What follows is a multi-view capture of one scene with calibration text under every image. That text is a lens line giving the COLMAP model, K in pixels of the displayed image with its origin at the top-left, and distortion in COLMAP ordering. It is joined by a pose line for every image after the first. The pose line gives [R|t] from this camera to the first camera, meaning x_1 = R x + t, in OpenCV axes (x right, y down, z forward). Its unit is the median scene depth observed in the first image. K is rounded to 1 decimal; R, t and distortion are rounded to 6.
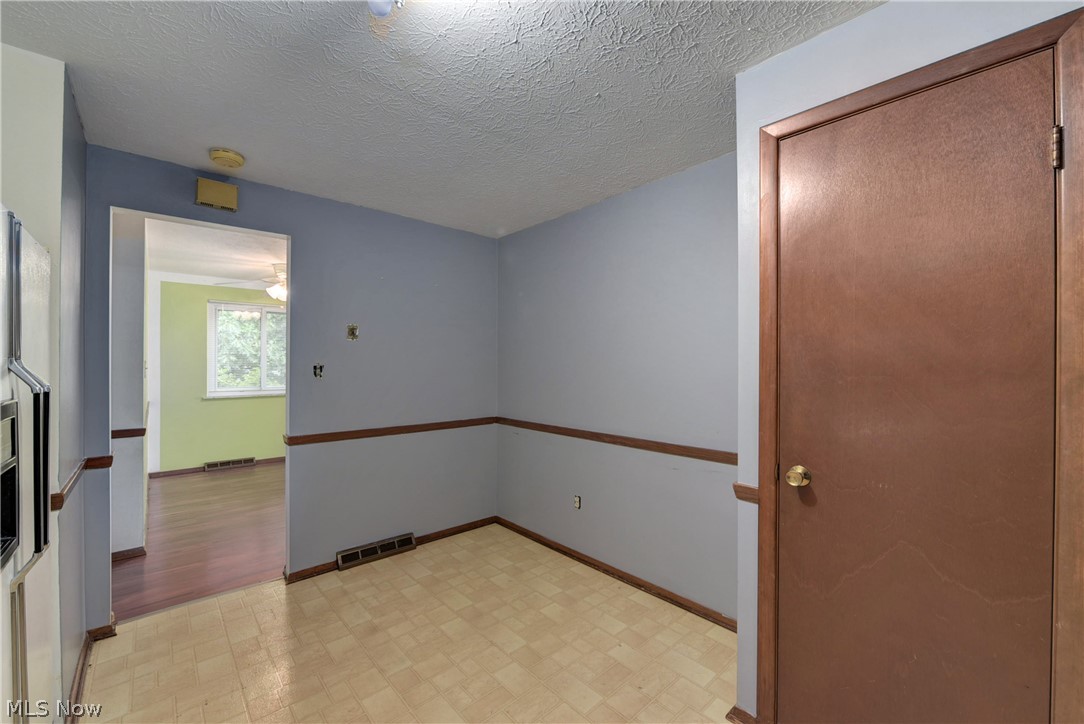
lens RADIAL K [[436.1, 0, 540.3], [0, 436.1, 362.2], [0, 0, 1]] dist [-0.004061, -0.001110]
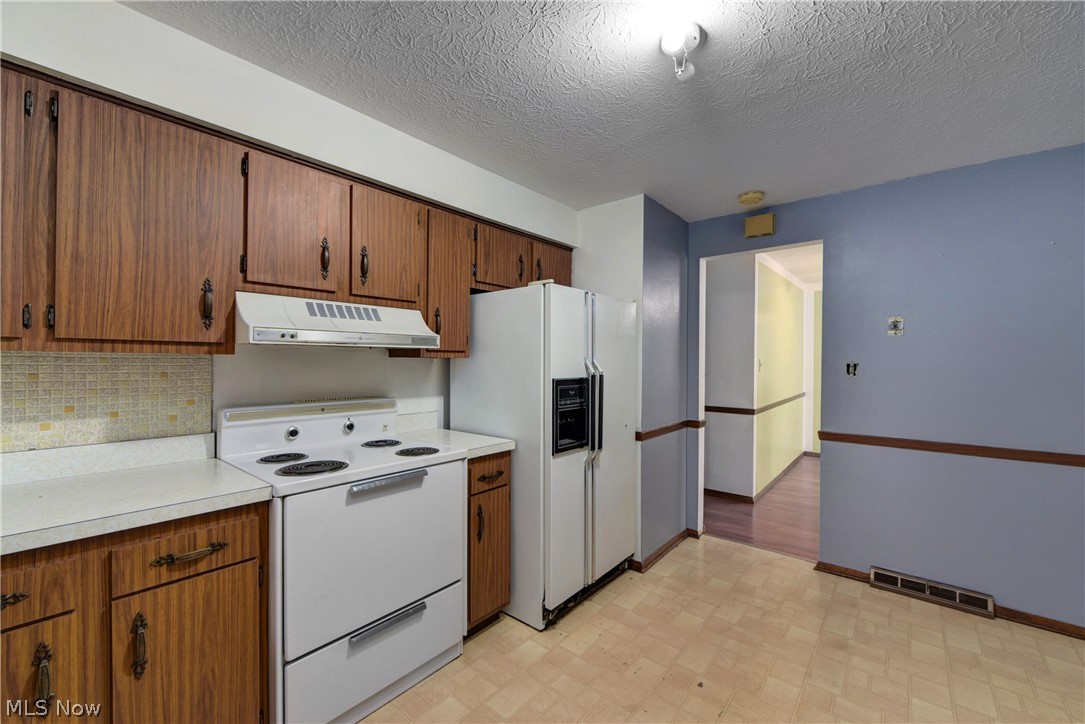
lens RADIAL K [[436.5, 0, 547.1], [0, 436.5, 359.8], [0, 0, 1]] dist [-0.004061, -0.001110]
pose [[0.144016, -0.001534, -0.989574, 0.365910], [-0.000403, 0.999999, -0.001609, 0.001059], [0.989575, 0.000631, 0.144015, 0.194136]]
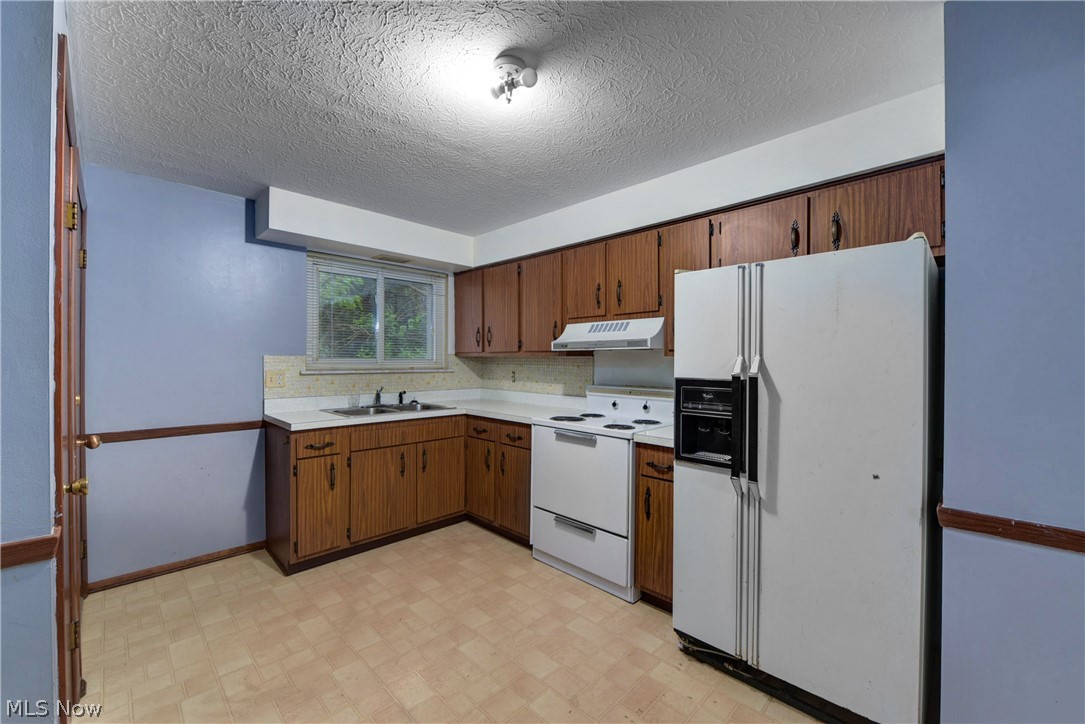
lens RADIAL K [[436.5, 0, 546.0], [0, 436.5, 364.4], [0, 0, 1]] dist [-0.004061, -0.001110]
pose [[-0.998252, -0.005663, -0.058829, -0.174644], [-0.005881, 0.999976, 0.003540, 0.011421], [0.058808, 0.003880, -0.998262, 1.059666]]
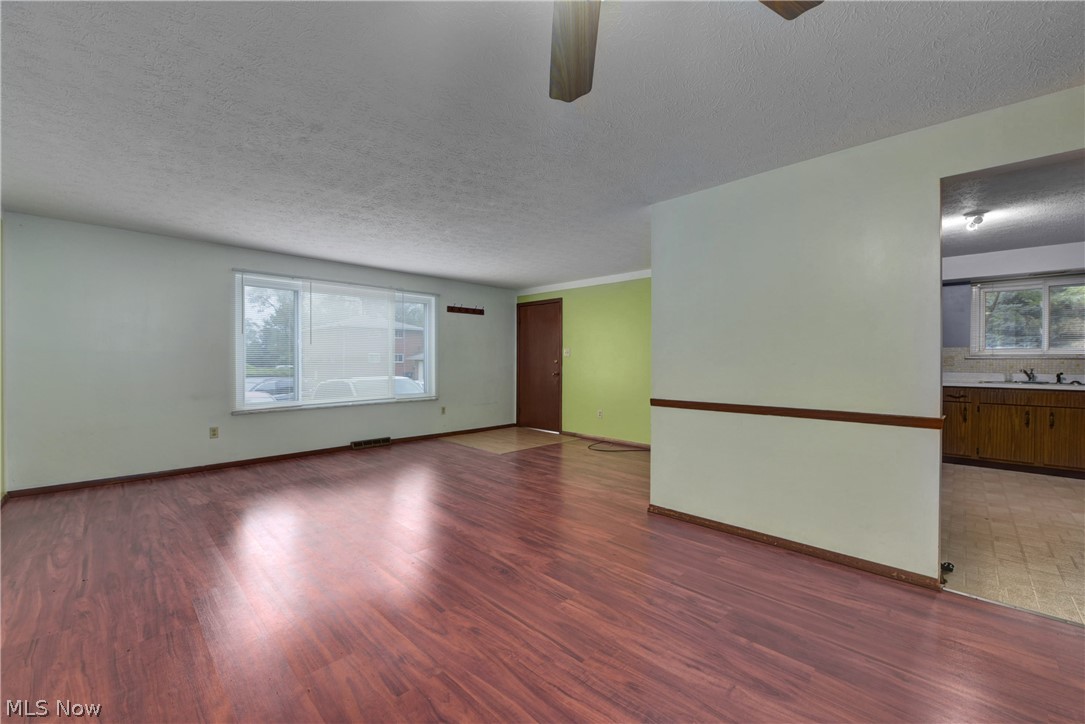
lens RADIAL K [[436.5, 0, 543.3], [0, 436.5, 365.2], [0, 0, 1]] dist [-0.004061, -0.001110]
pose [[-0.073863, -0.014985, 0.997156, -1.445616], [-0.006443, 0.999873, 0.014549, 0.061454], [-0.997248, -0.005350, -0.073951, 1.923349]]
